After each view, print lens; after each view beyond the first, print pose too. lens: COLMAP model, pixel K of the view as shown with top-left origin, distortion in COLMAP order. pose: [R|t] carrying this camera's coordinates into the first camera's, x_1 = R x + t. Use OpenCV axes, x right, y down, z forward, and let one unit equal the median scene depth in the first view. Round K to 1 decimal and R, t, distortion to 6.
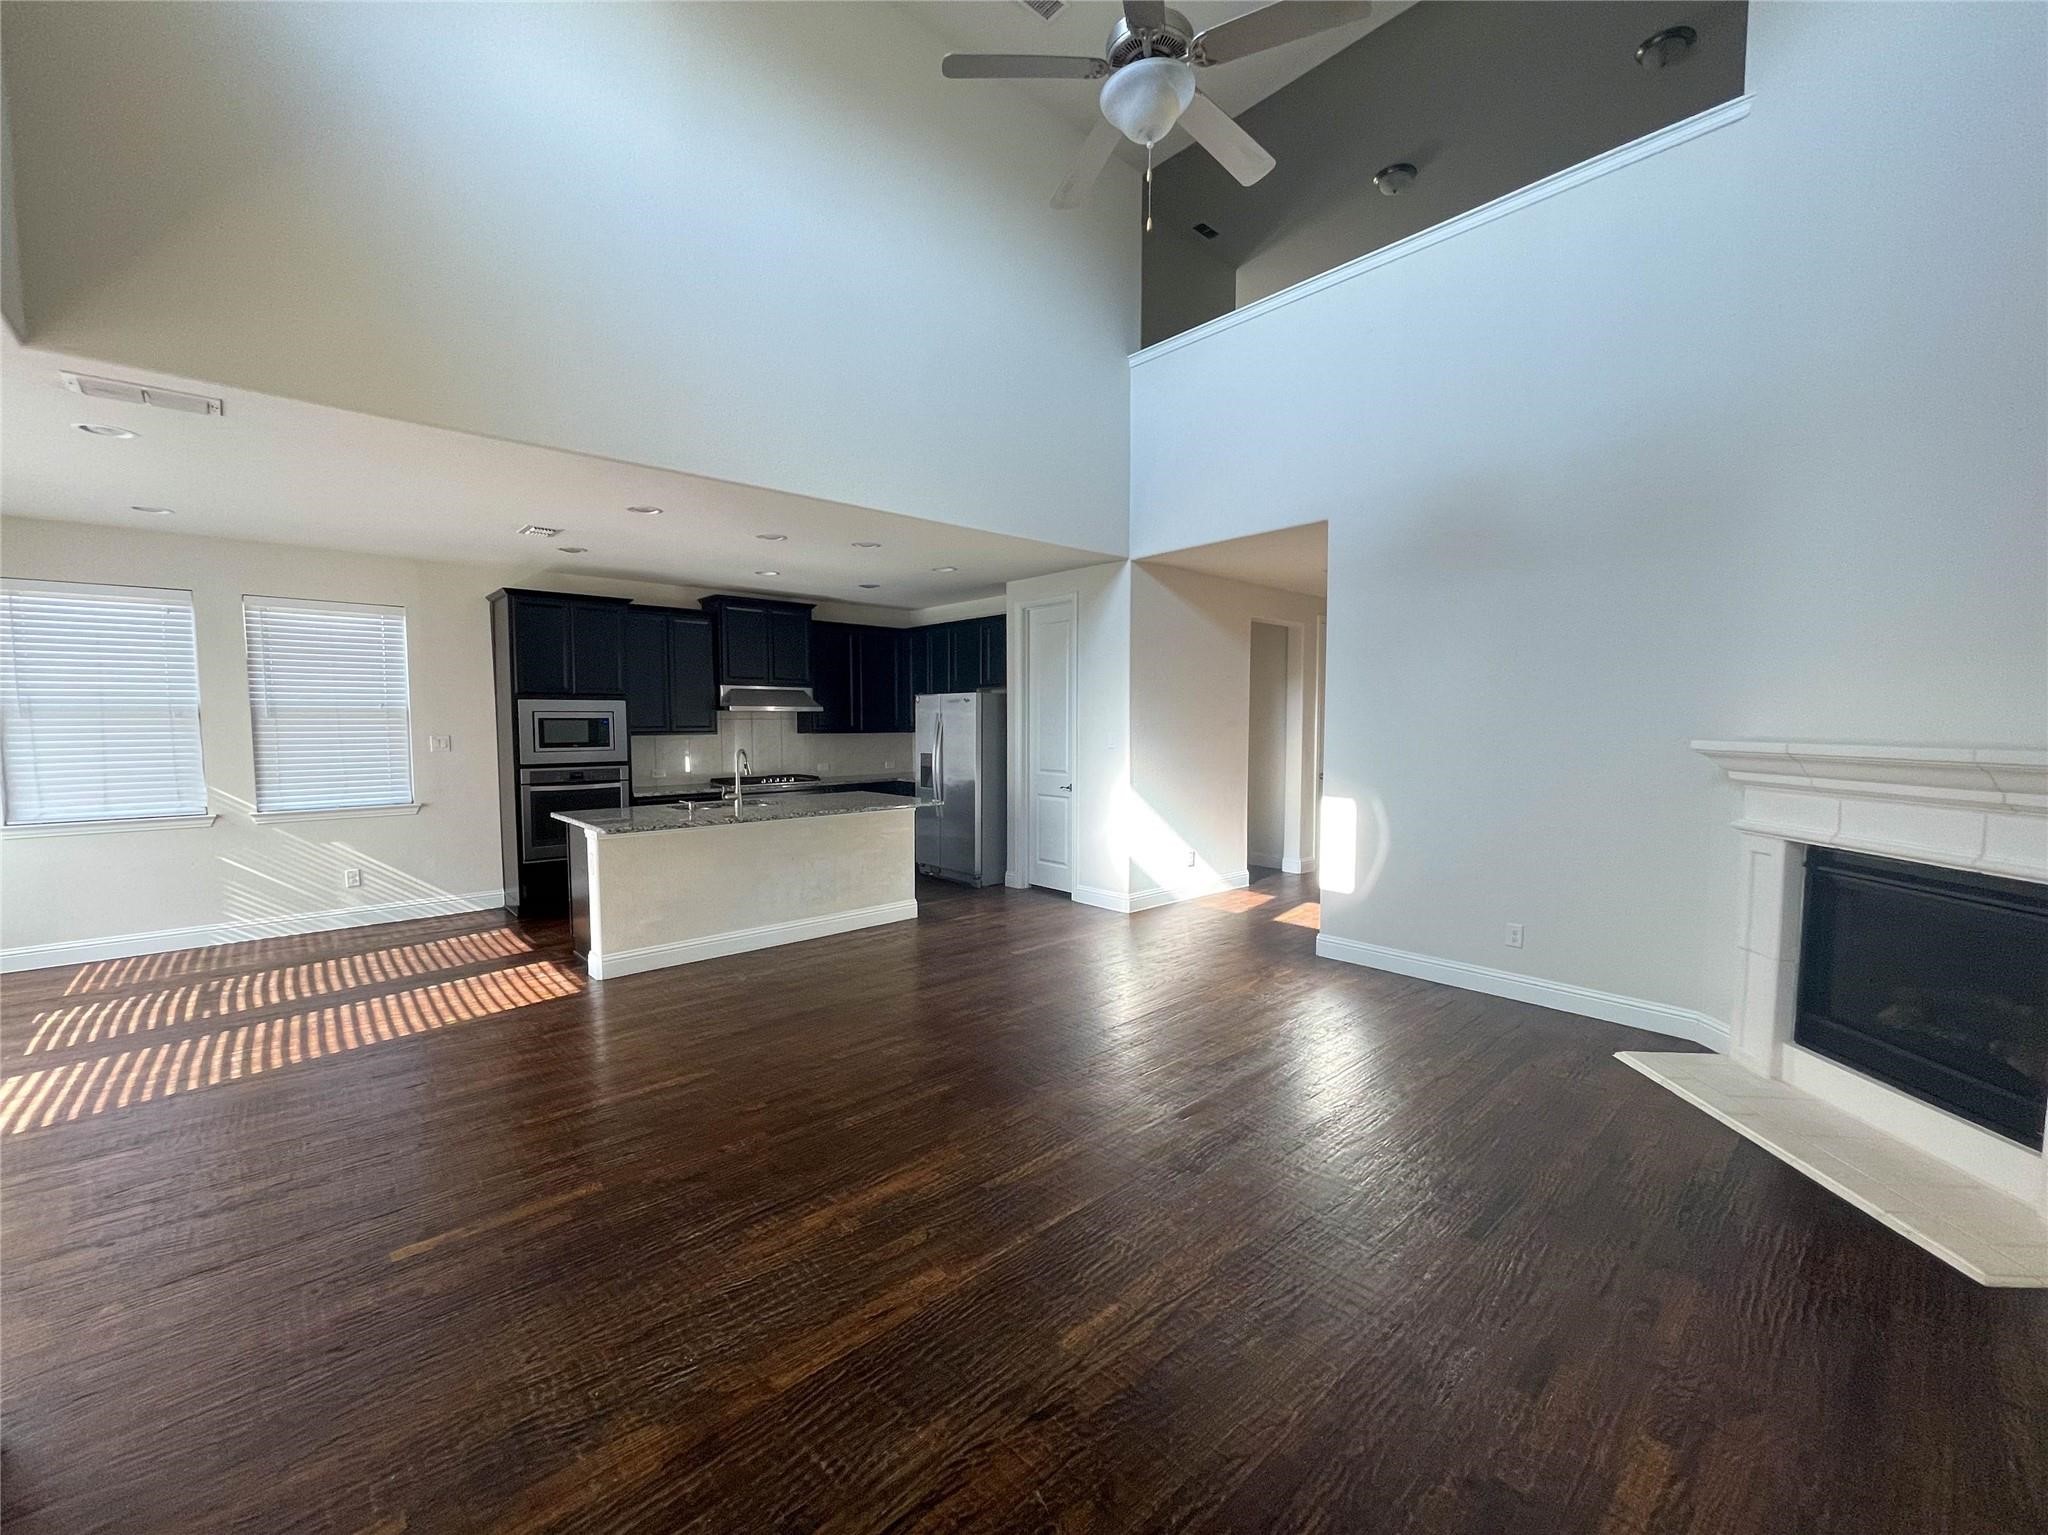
lens RADIAL K [[846.4, 0, 1011.8], [0, 846.4, 774.6], [0, 0, 1]] dist [0.001940, -0.001427]
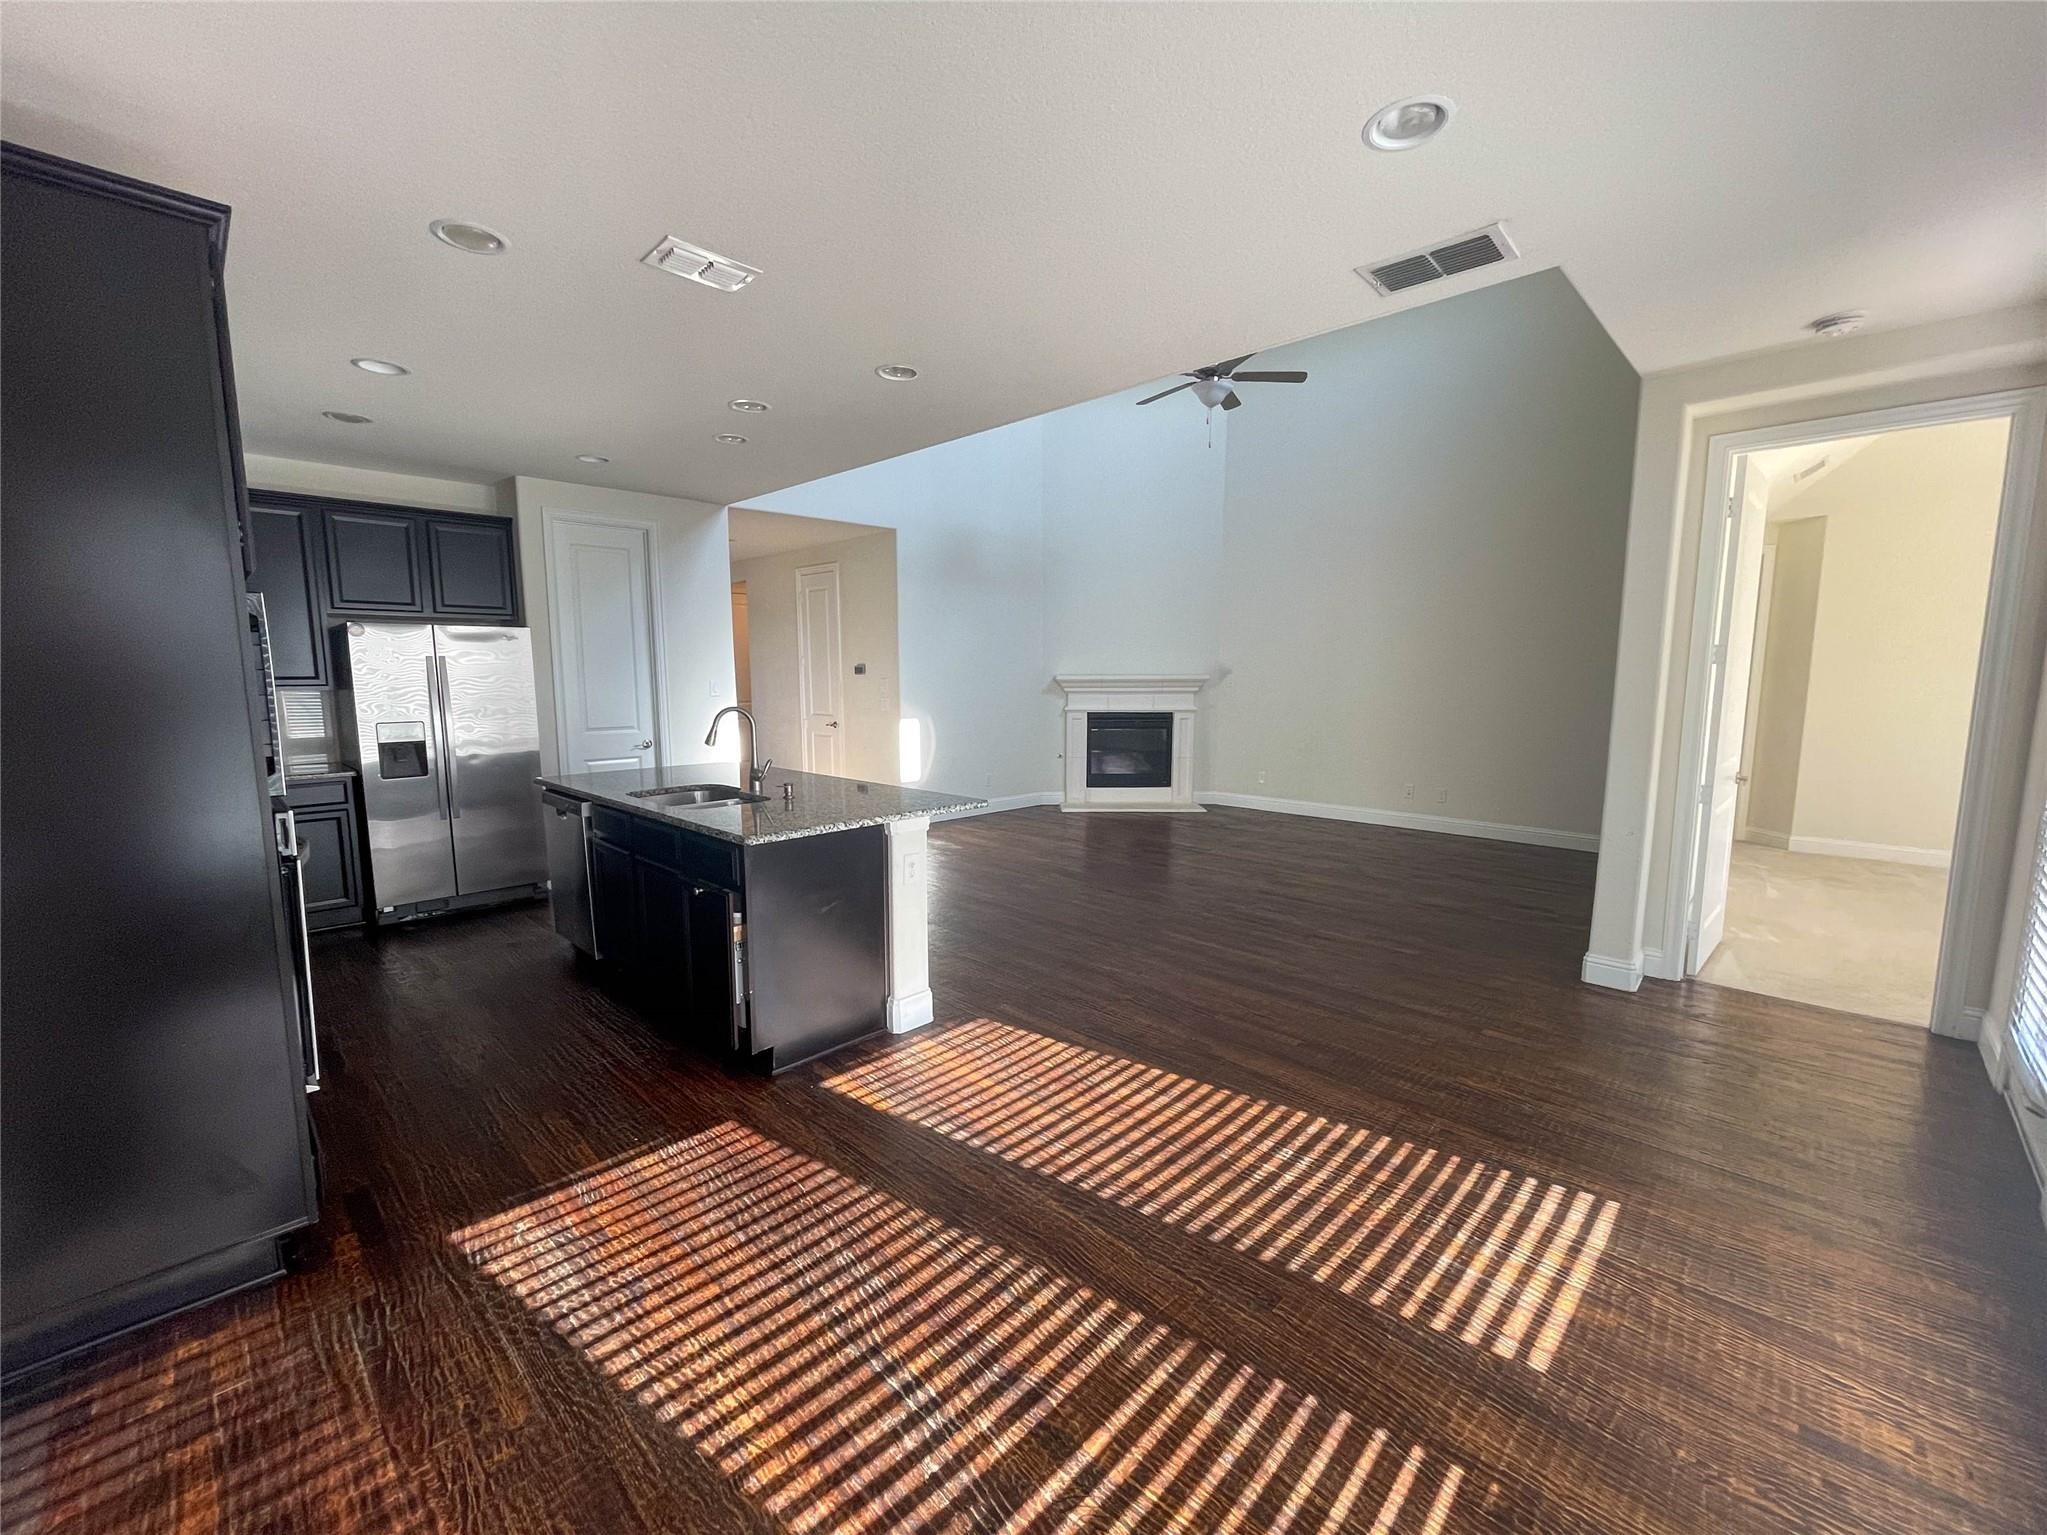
lens RADIAL K [[846.0, 0, 1010.3], [0, 846.0, 764.9], [0, 0, 1]] dist [0.001940, -0.001427]
pose [[-0.066775, -0.128087, 0.989512, -1.391031], [0.058996, 0.989484, 0.132065, -0.085403], [-0.996022, 0.067196, -0.058516, 1.113045]]
